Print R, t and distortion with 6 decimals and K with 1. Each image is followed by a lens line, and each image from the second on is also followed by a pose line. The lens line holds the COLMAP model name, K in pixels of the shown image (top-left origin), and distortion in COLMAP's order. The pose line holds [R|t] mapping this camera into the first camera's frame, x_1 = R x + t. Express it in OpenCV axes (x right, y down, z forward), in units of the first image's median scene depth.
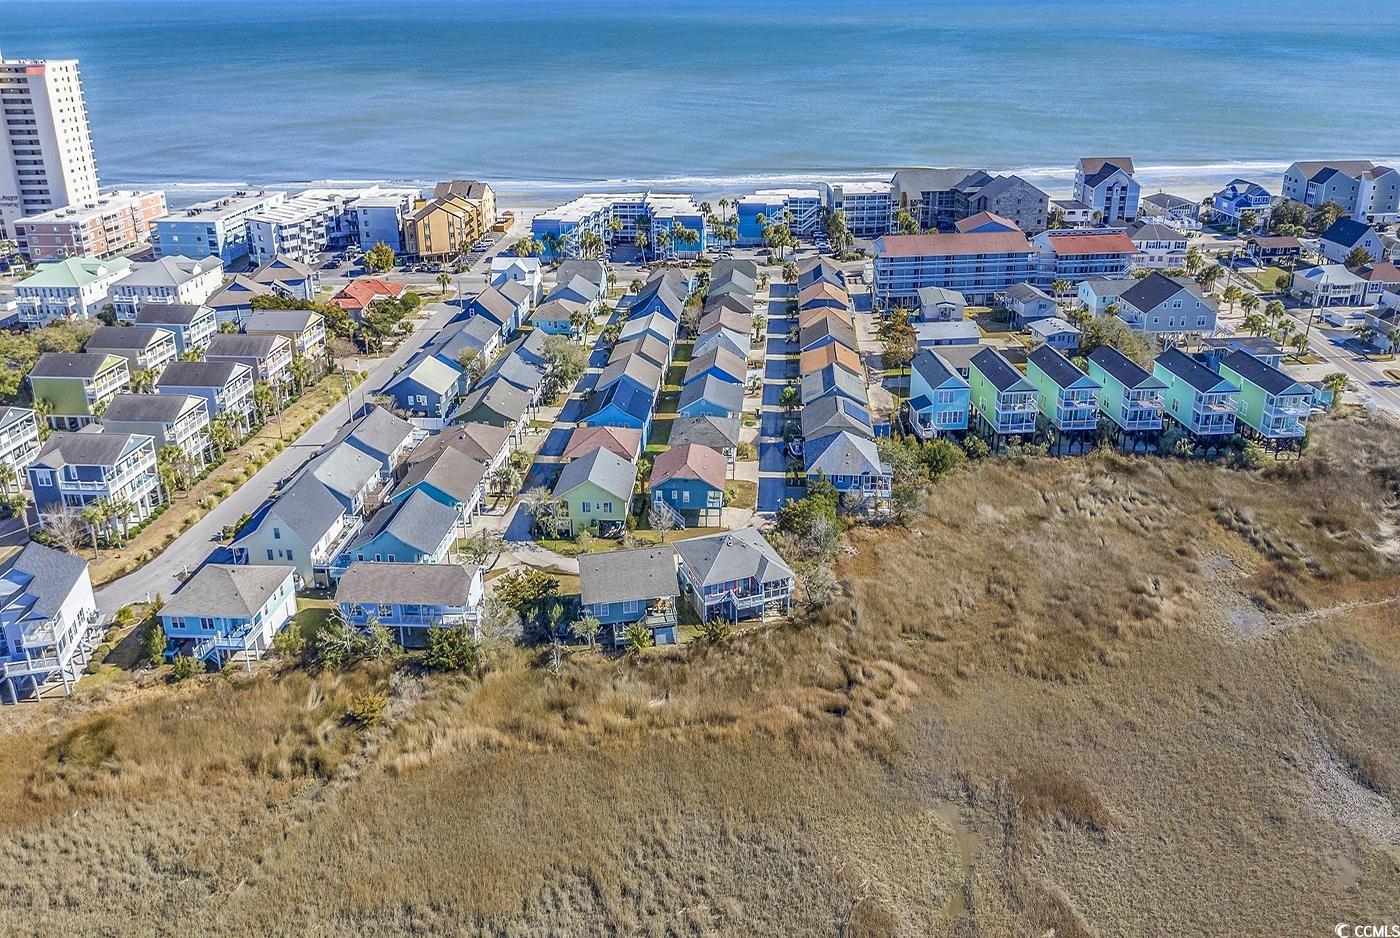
lens RADIAL K [[970.2, 0, 700.0], [0, 970.2, 469.0], [0, 0, 1]] dist [0.057629, -0.115119]
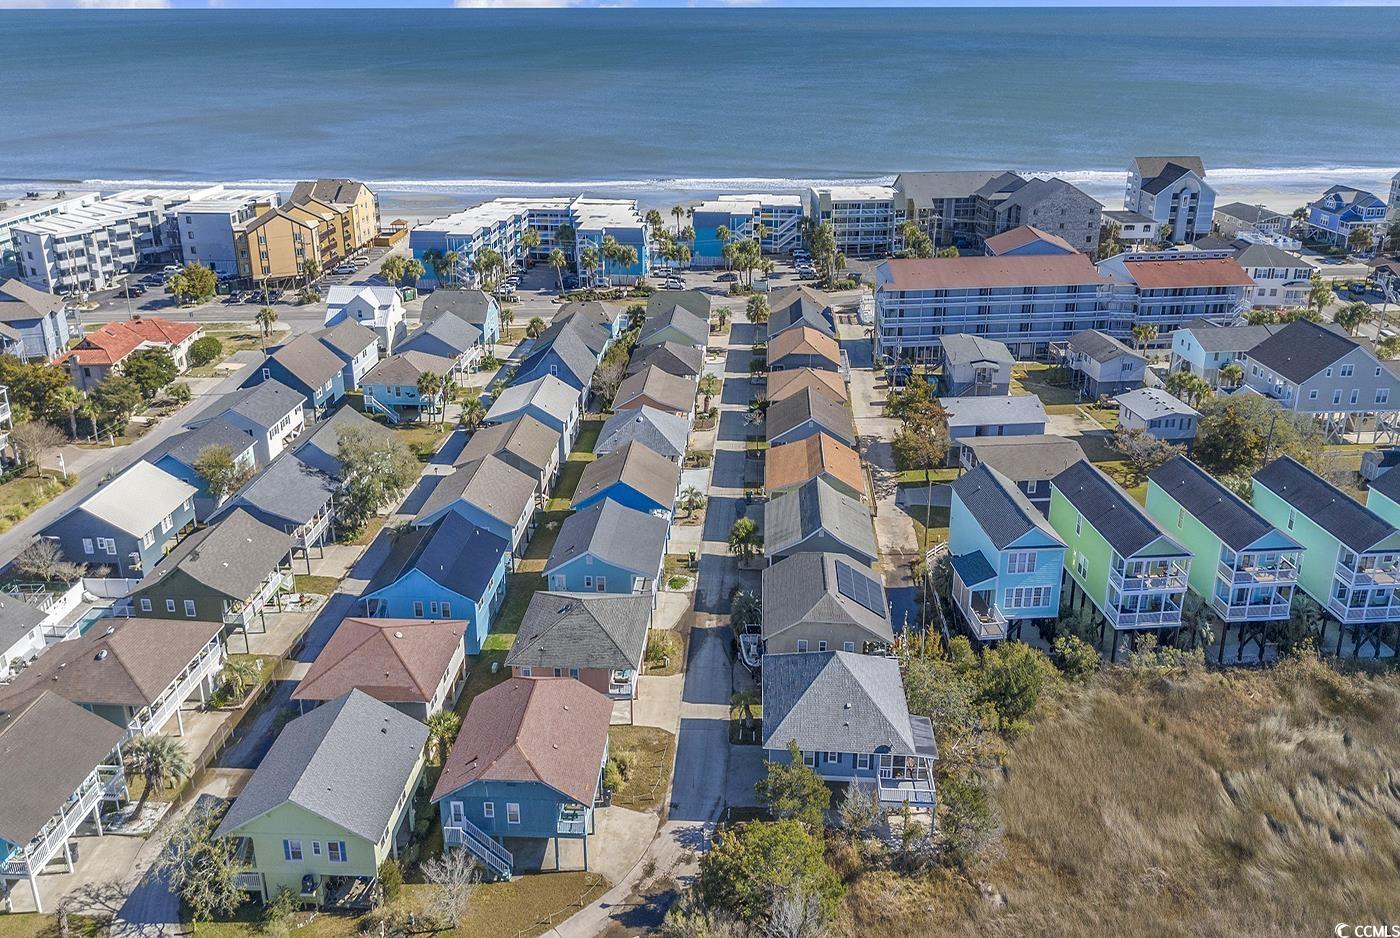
lens RADIAL K [[969.4, 0, 700.0], [0, 969.4, 469.0], [0, 0, 1]] dist [0.038282, -0.053675]
pose [[0.999885, 0.003262, 0.014807, 0.042089], [-0.003136, 0.999959, -0.008522, -0.082617], [-0.014834, 0.008474, 0.999854, 0.306300]]
